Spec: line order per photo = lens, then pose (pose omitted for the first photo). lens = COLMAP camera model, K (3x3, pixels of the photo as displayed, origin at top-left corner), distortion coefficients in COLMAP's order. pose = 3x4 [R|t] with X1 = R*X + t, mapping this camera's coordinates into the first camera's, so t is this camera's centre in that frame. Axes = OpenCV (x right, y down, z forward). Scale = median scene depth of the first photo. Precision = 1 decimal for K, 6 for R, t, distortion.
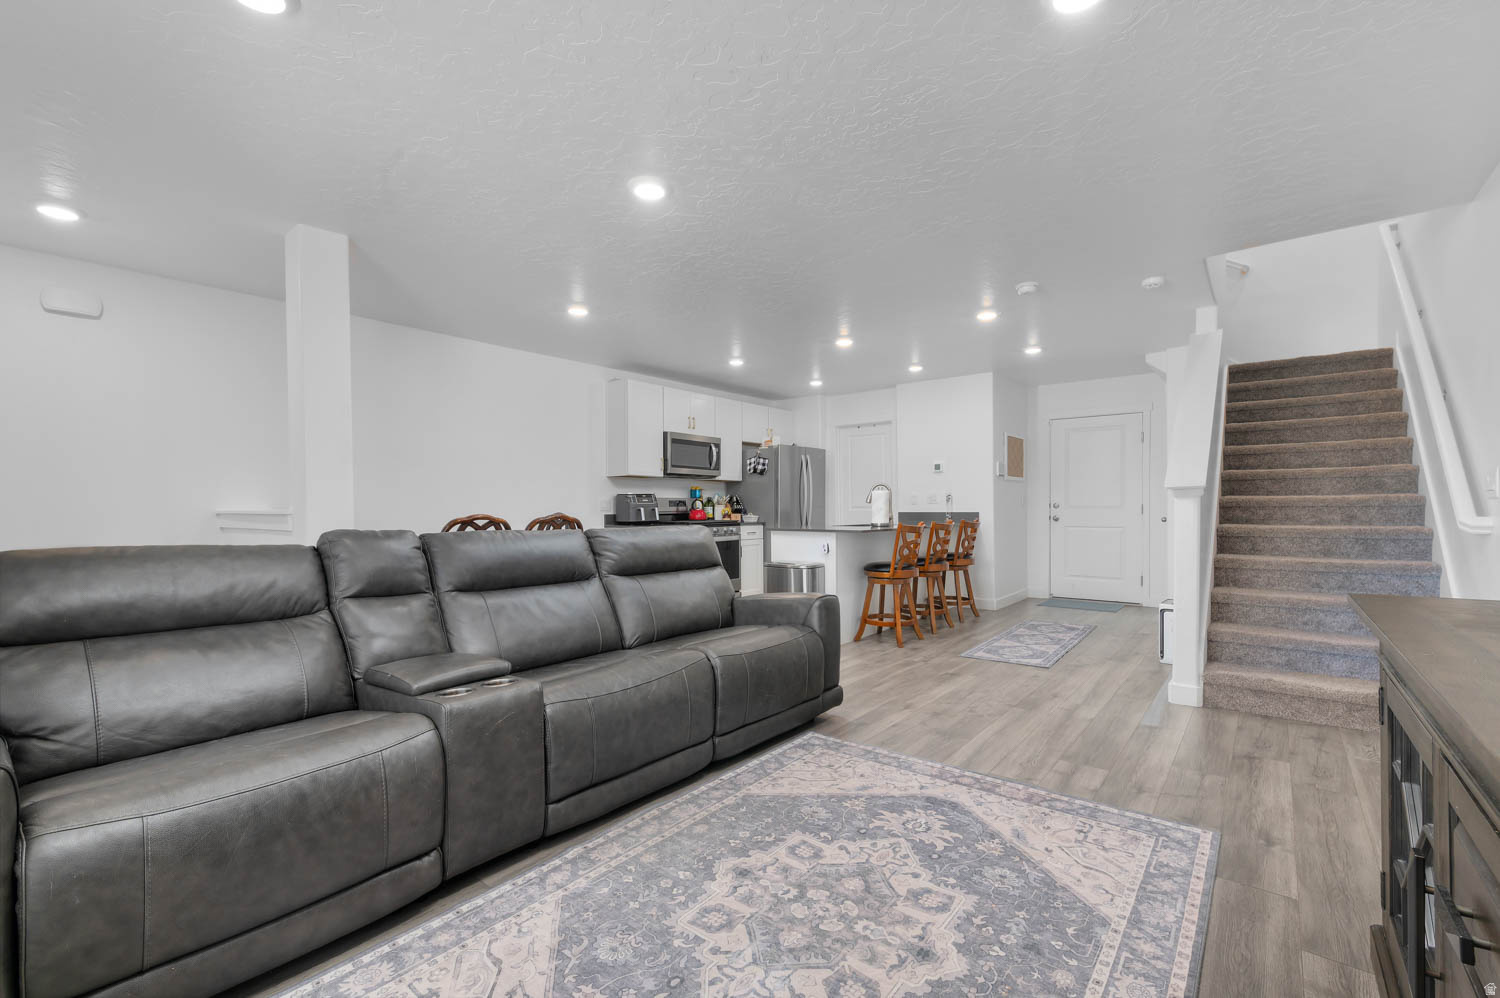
lens RADIAL K [[630.9, 0, 749.1], [0, 630.9, 518.3], [0, 0, 1]] dist [0.000316, 0.000102]
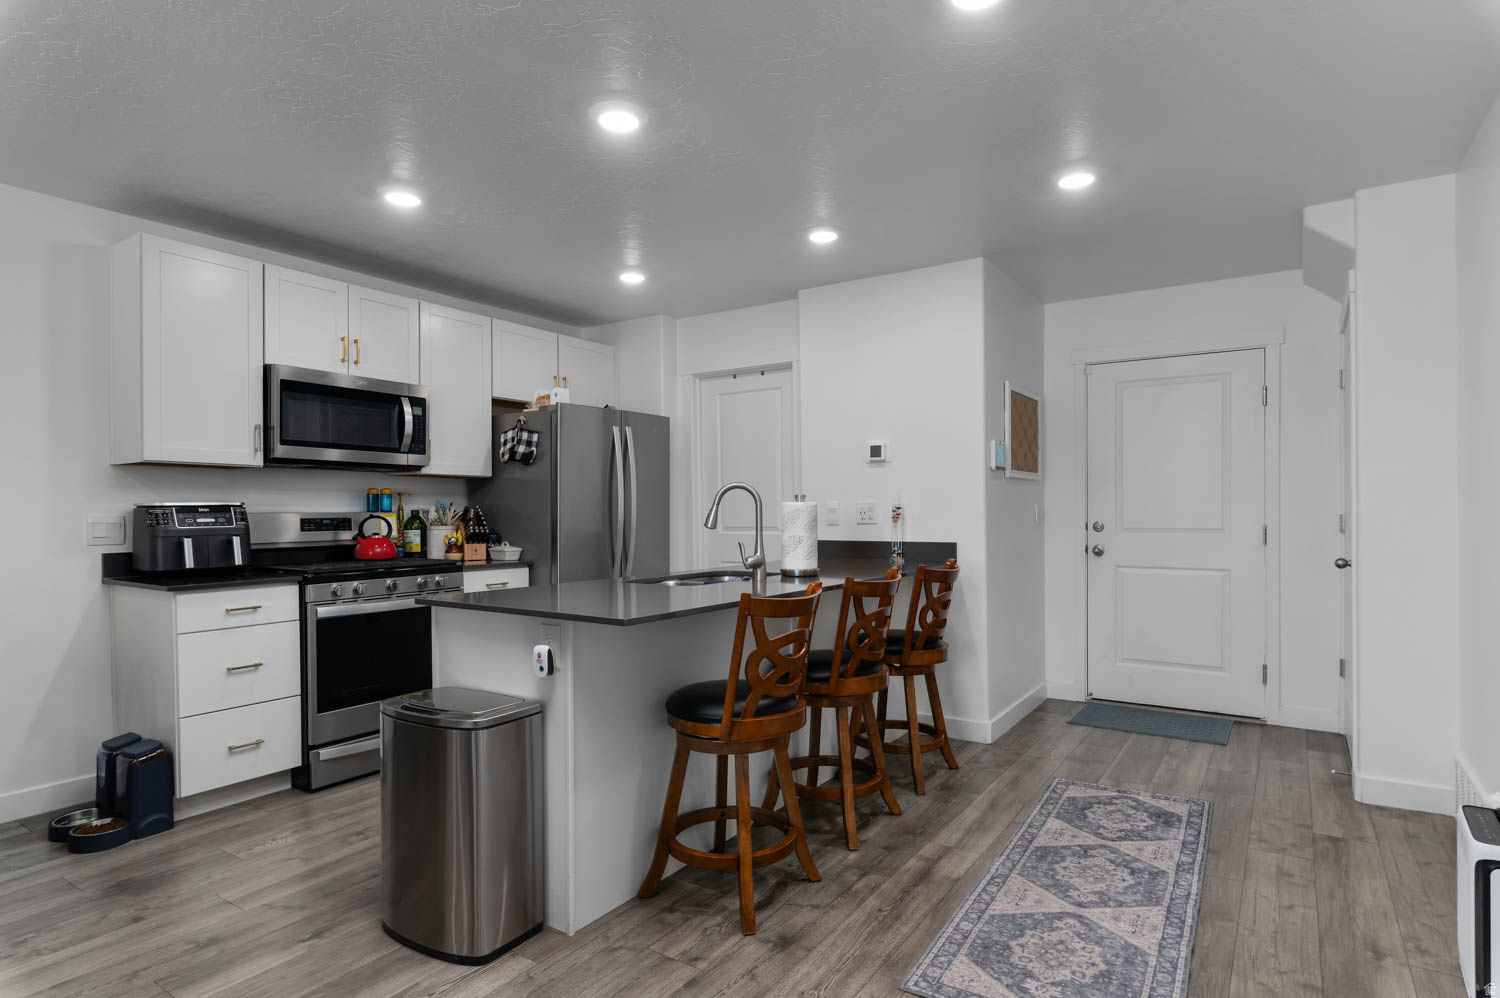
lens RADIAL K [[796.9, 0, 744.8], [0, 796.9, 514.1], [0, 0, 1]] dist [0.015377, 0.000298]
pose [[0.995799, 0.000924, 0.091559, 0.138098], [0.000462, 0.999886, -0.015116, -0.021943], [-0.091562, 0.015094, 0.995685, 0.380918]]
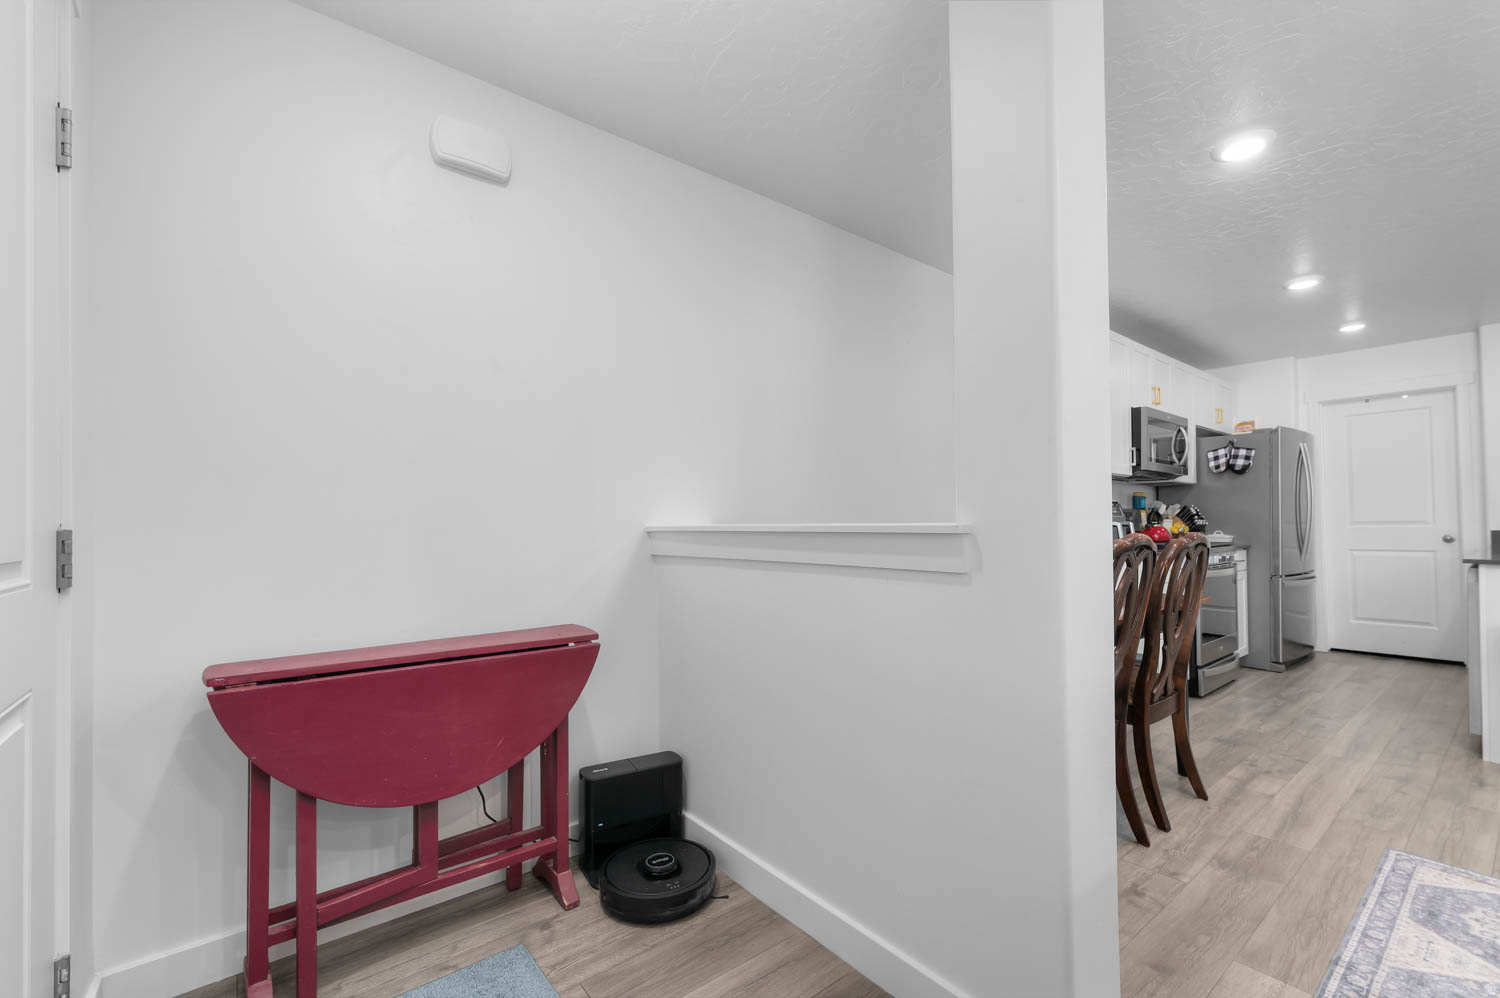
lens RADIAL K [[630.9, 0, 749.1], [0, 630.9, 518.3], [0, 0, 1]] dist [0.000316, 0.000102]
pose [[0.983051, -0.002804, -0.183309, -0.382639], [-0.002517, 0.999582, -0.028789, -0.001729], [0.183313, 0.028762, 0.982634, 0.264604]]
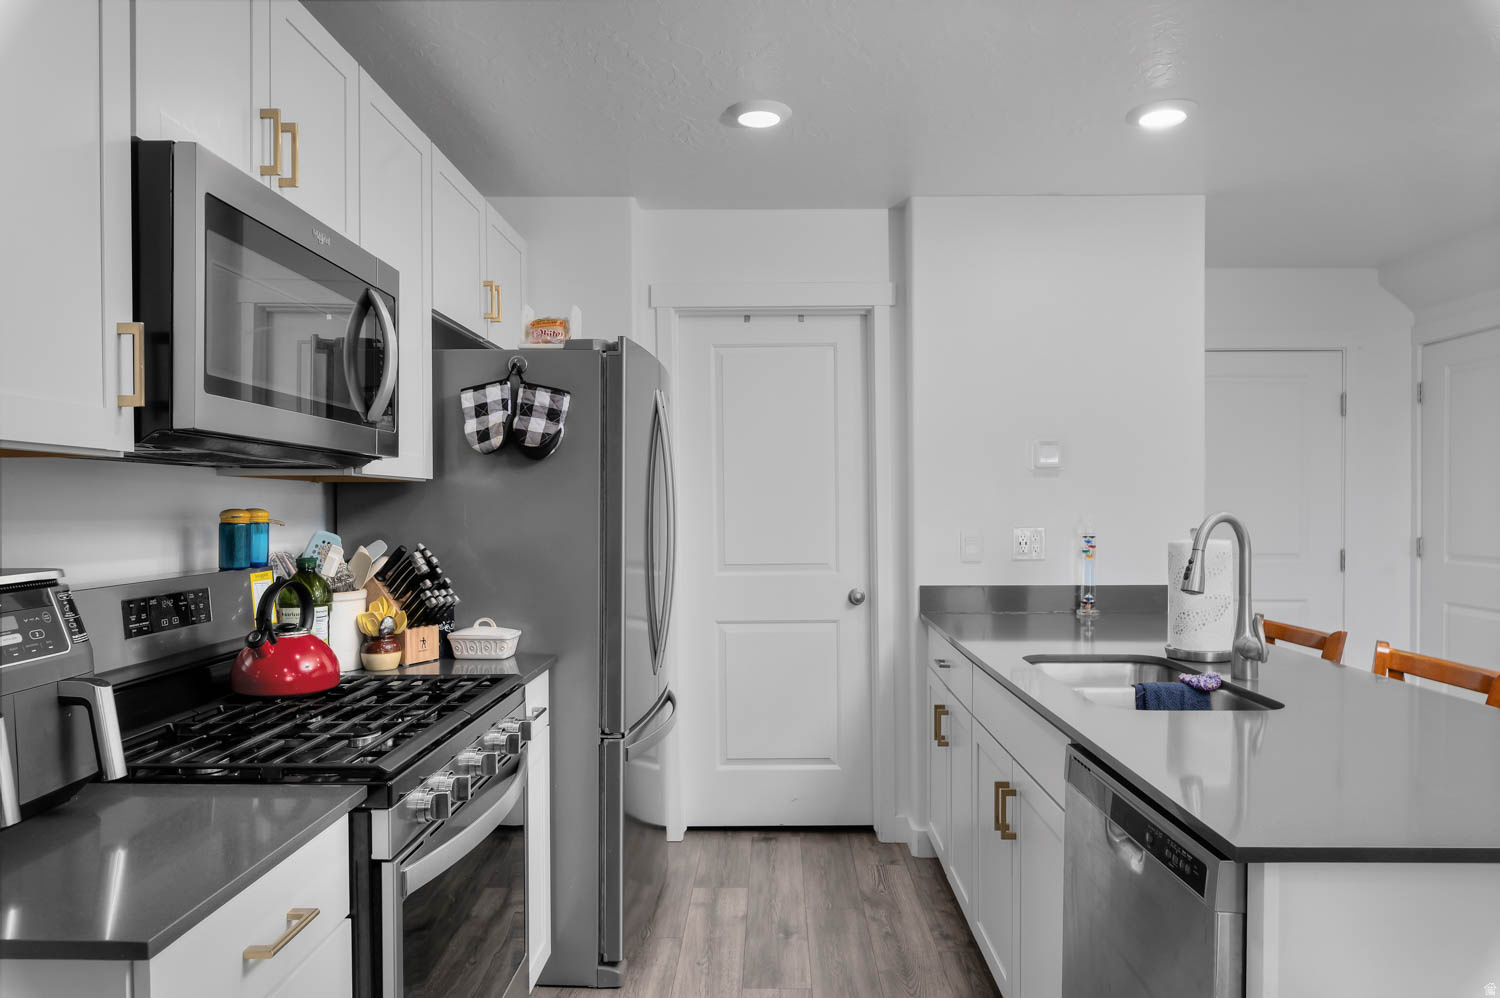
lens RADIAL K [[991.6, 0, 750.0], [0, 991.6, 499.0], [0, 0, 1]] dist [0.031564, 0.000930]
pose [[0.775458, 0.006398, 0.631367, -0.162206], [0.012222, 0.999609, -0.025141, -0.044784], [-0.631281, 0.027212, 0.775077, 0.685085]]
